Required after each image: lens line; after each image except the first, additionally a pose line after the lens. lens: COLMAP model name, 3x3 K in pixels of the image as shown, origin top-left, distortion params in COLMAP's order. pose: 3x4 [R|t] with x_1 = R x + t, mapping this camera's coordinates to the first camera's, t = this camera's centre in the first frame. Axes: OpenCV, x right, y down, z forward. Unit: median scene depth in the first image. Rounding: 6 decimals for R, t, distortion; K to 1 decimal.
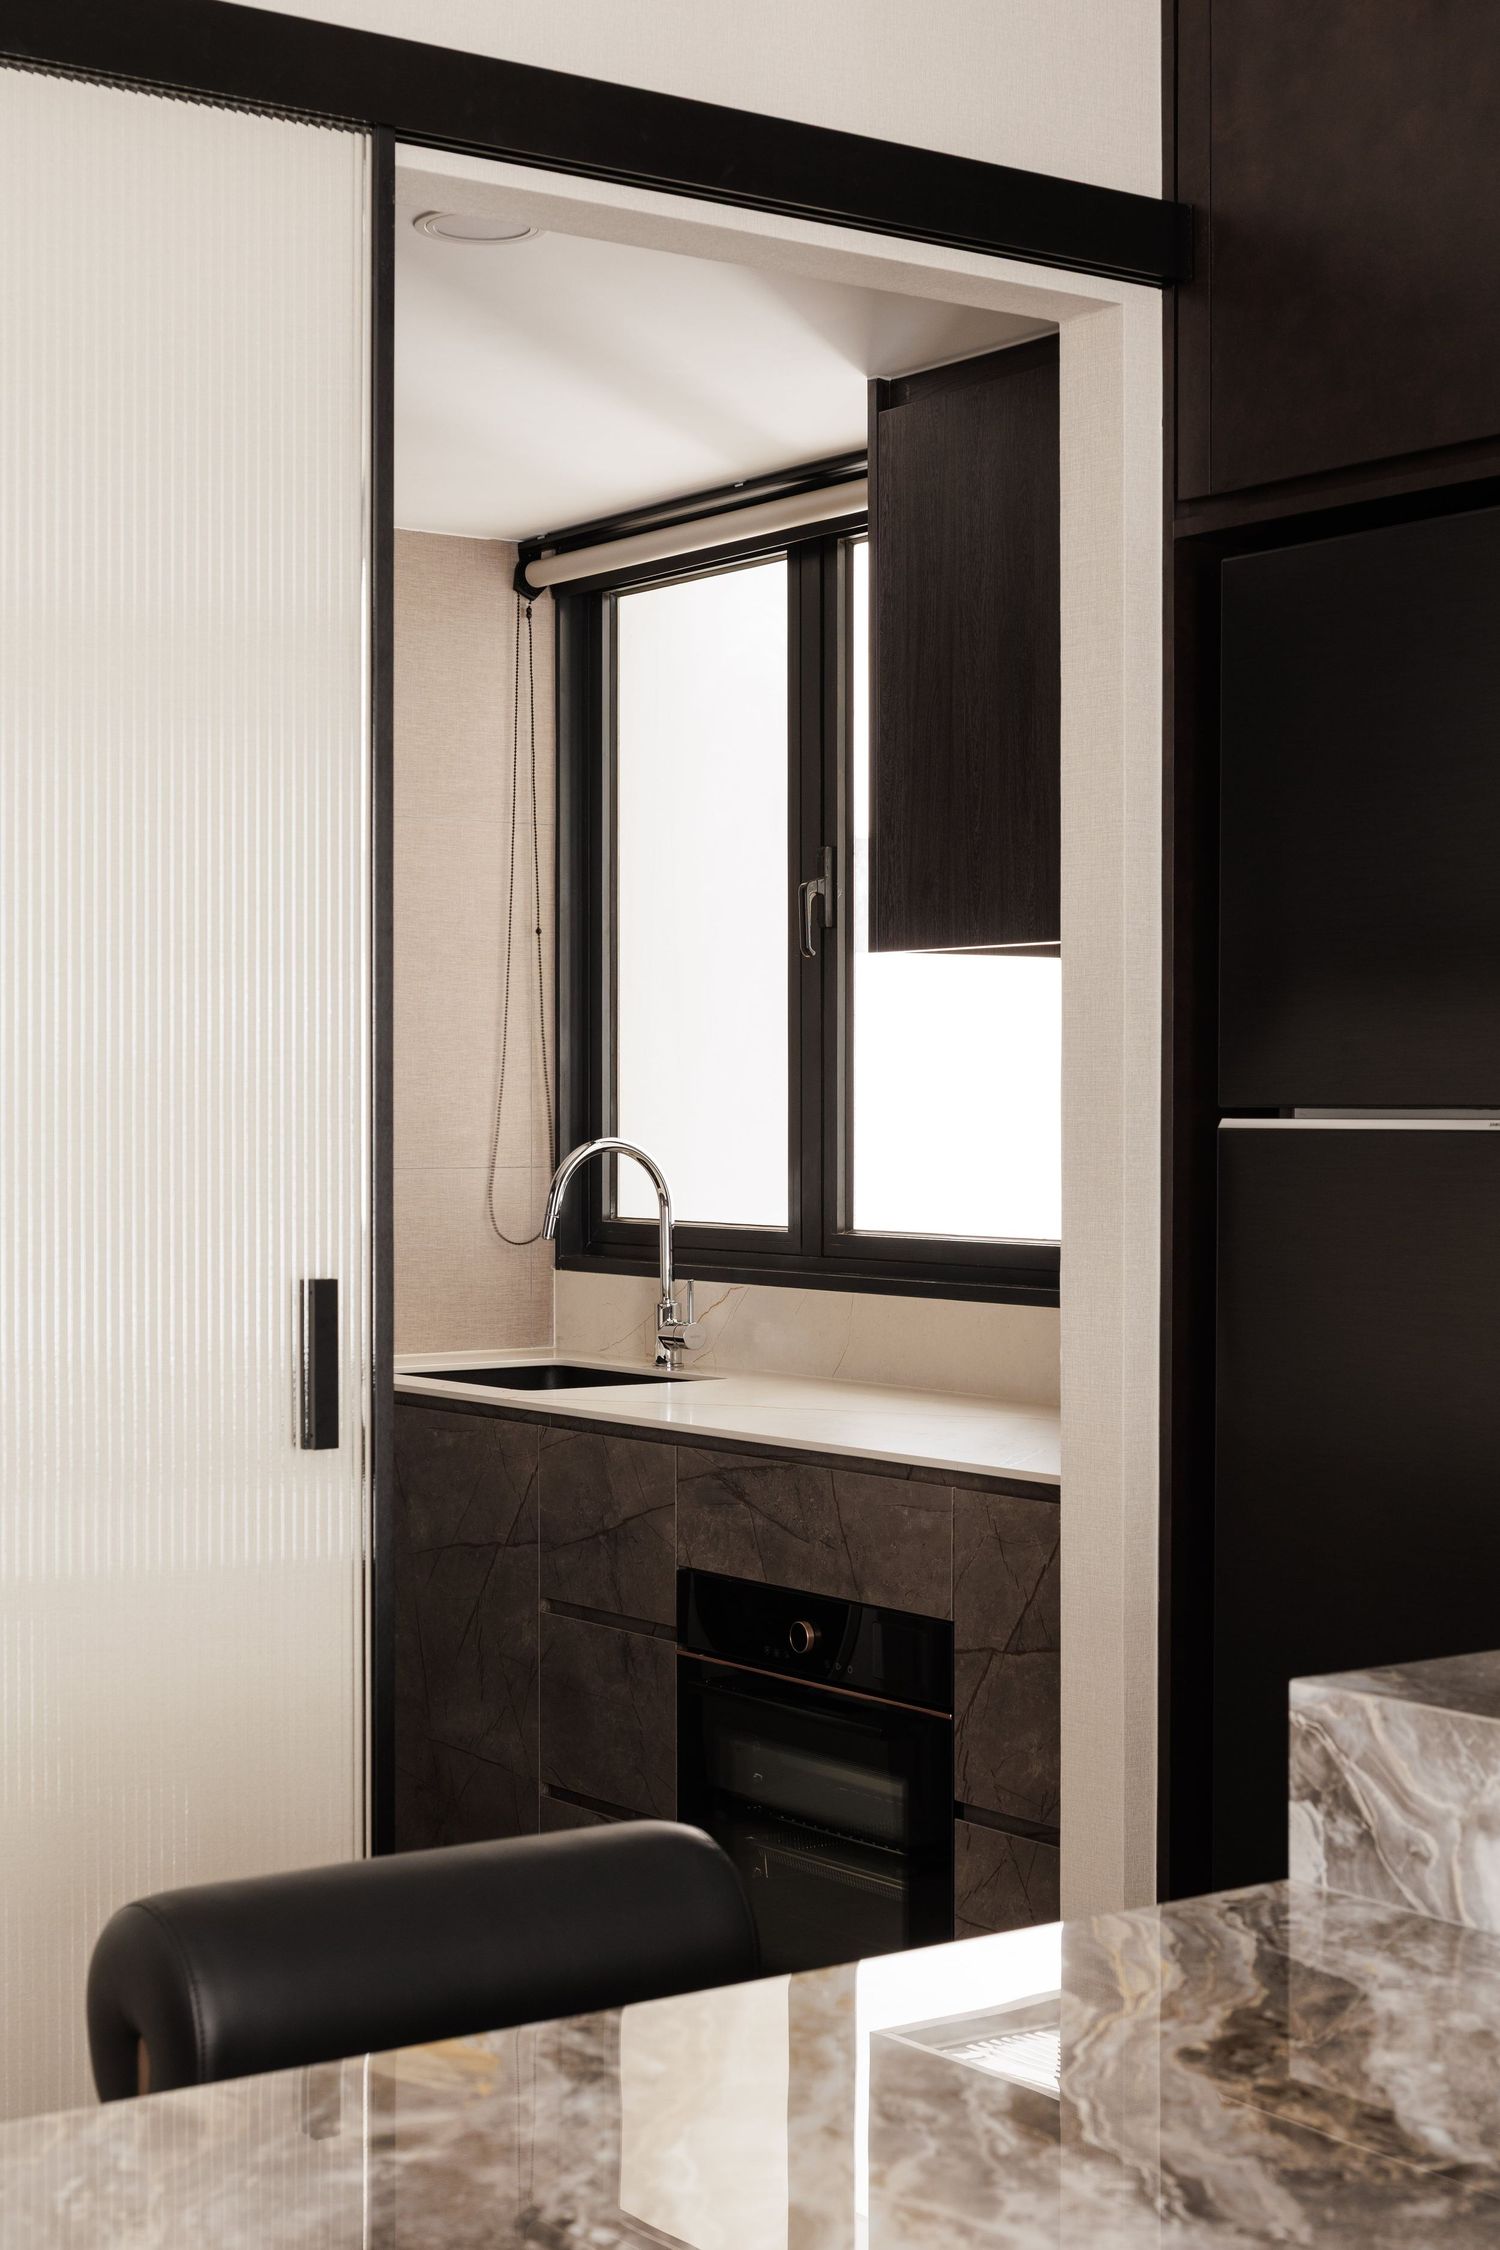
lens RADIAL K [[3336.7, 0, 751.5], [0, 3336.7, 1126.4], [0, 0, 1]] dist [-0.100034, 0.000000]
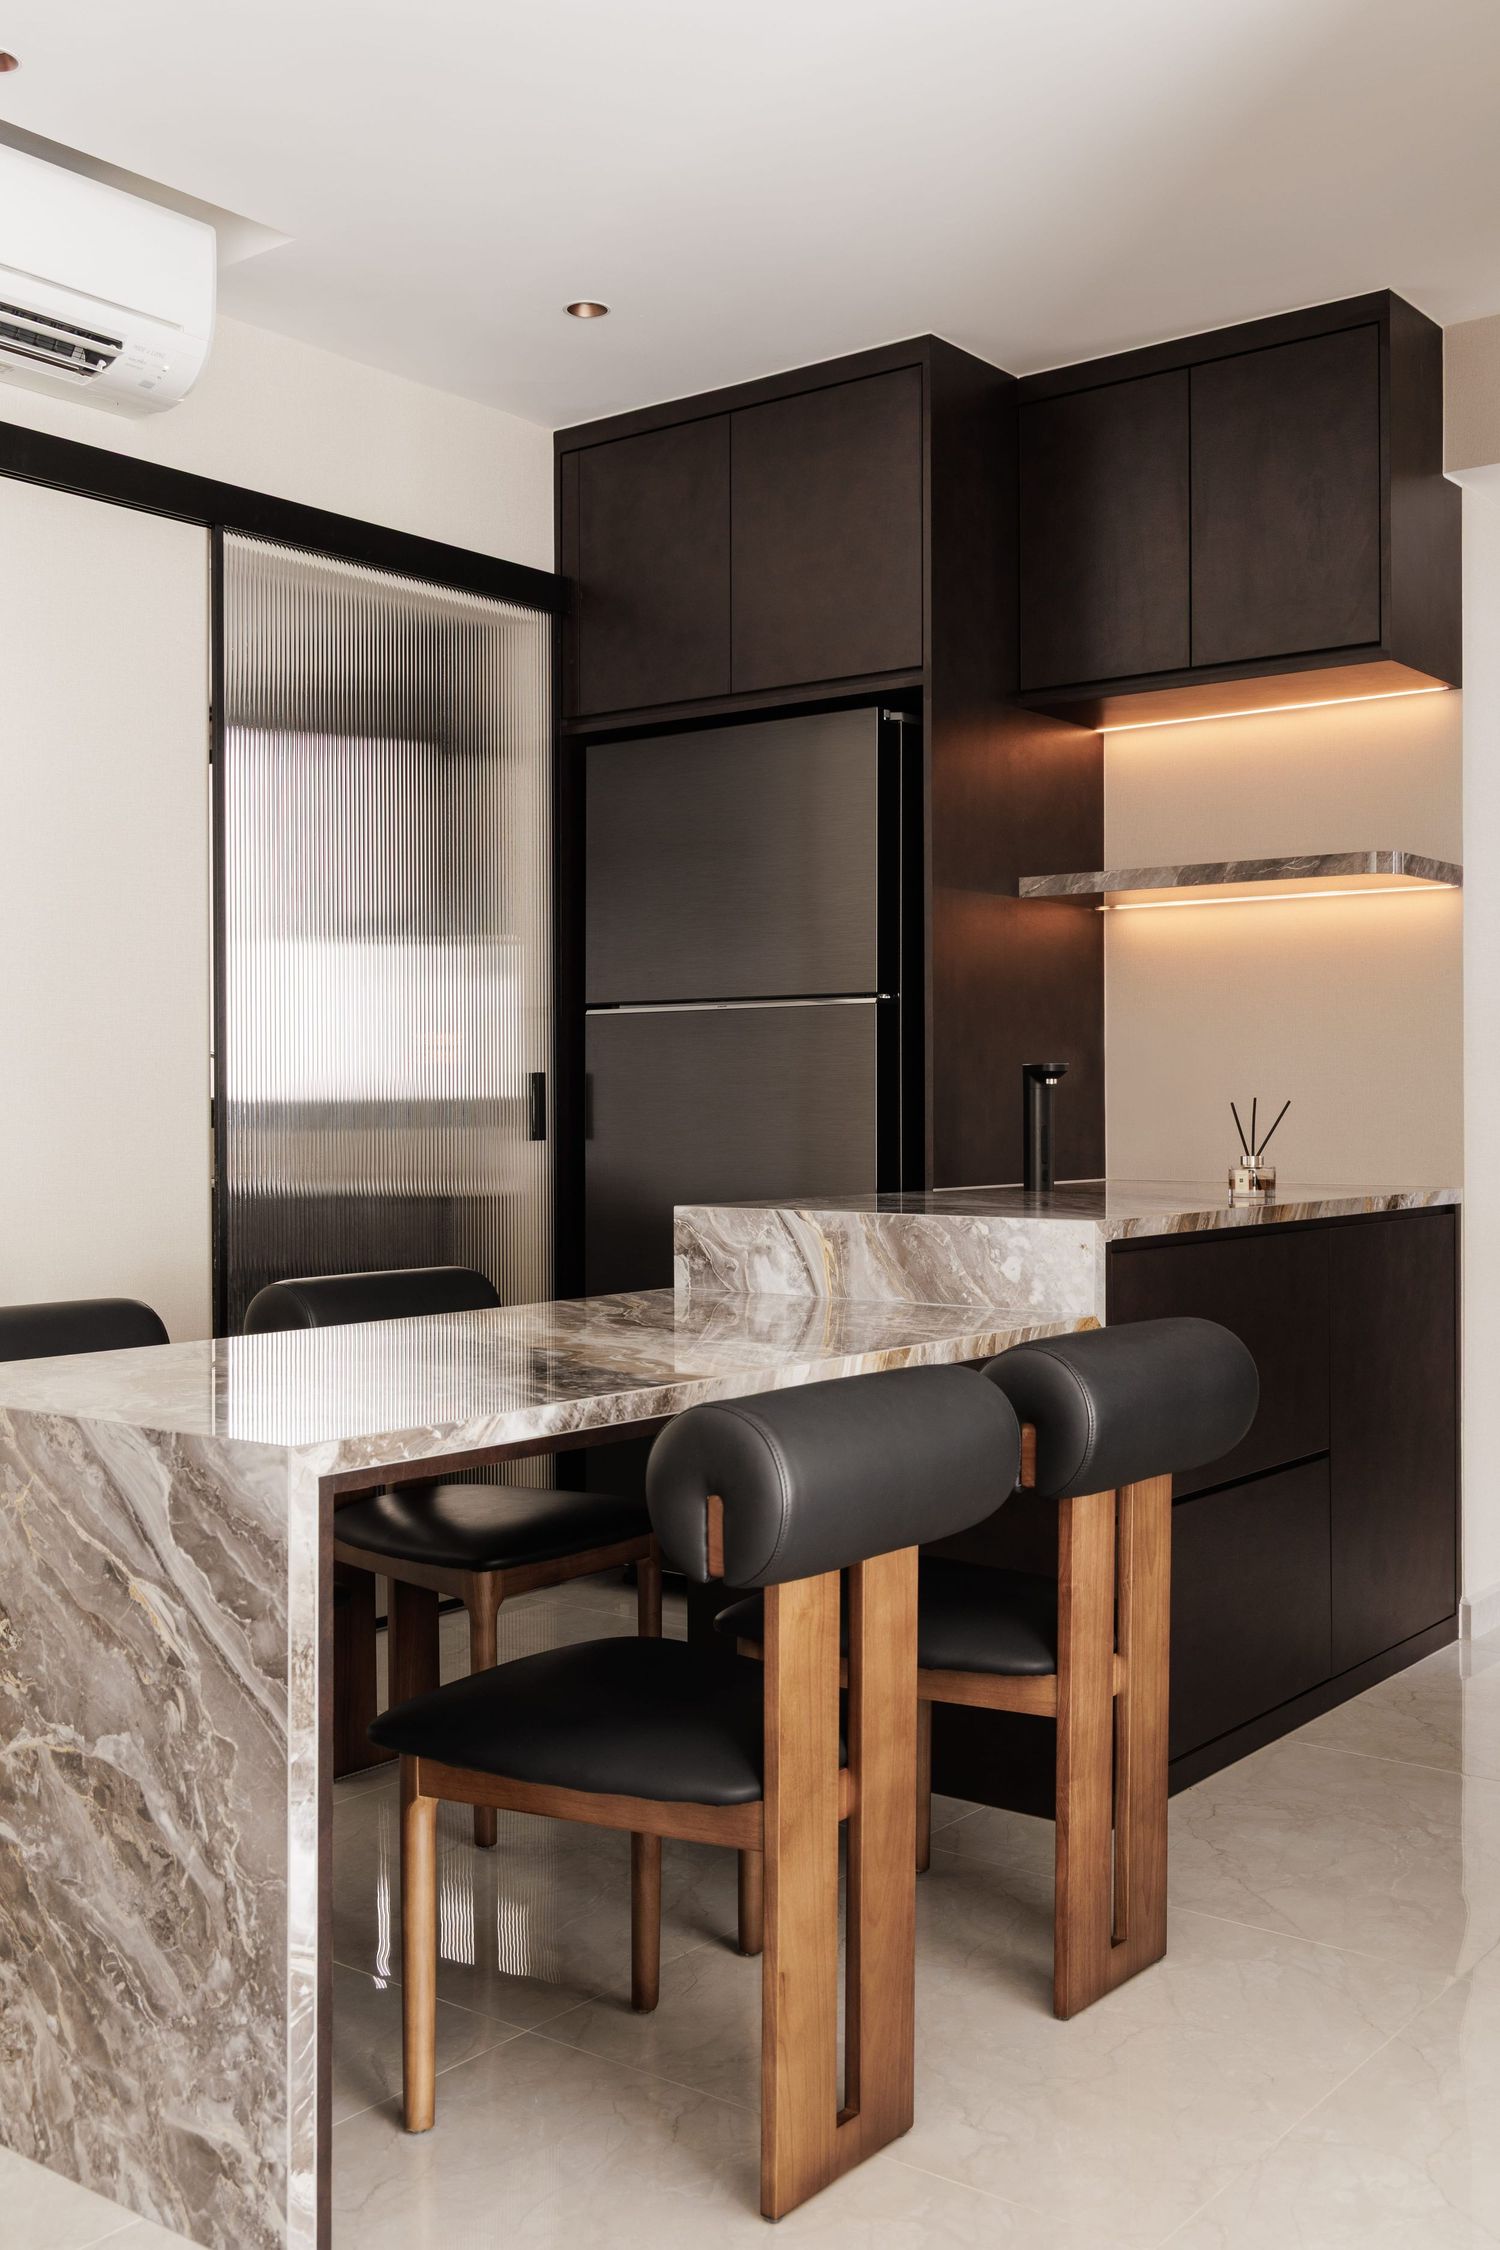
lens RADIAL K [[2216.2, 0, 749.3], [0, 2216.2, 1121.0], [0, 0, 1]] dist [-0.013856, 0.000000]
pose [[0.956483, -0.006984, 0.291705, -0.262909], [0.007710, 0.999969, -0.001338, 0.107505], [-0.291686, 0.003529, 0.956508, -0.586051]]
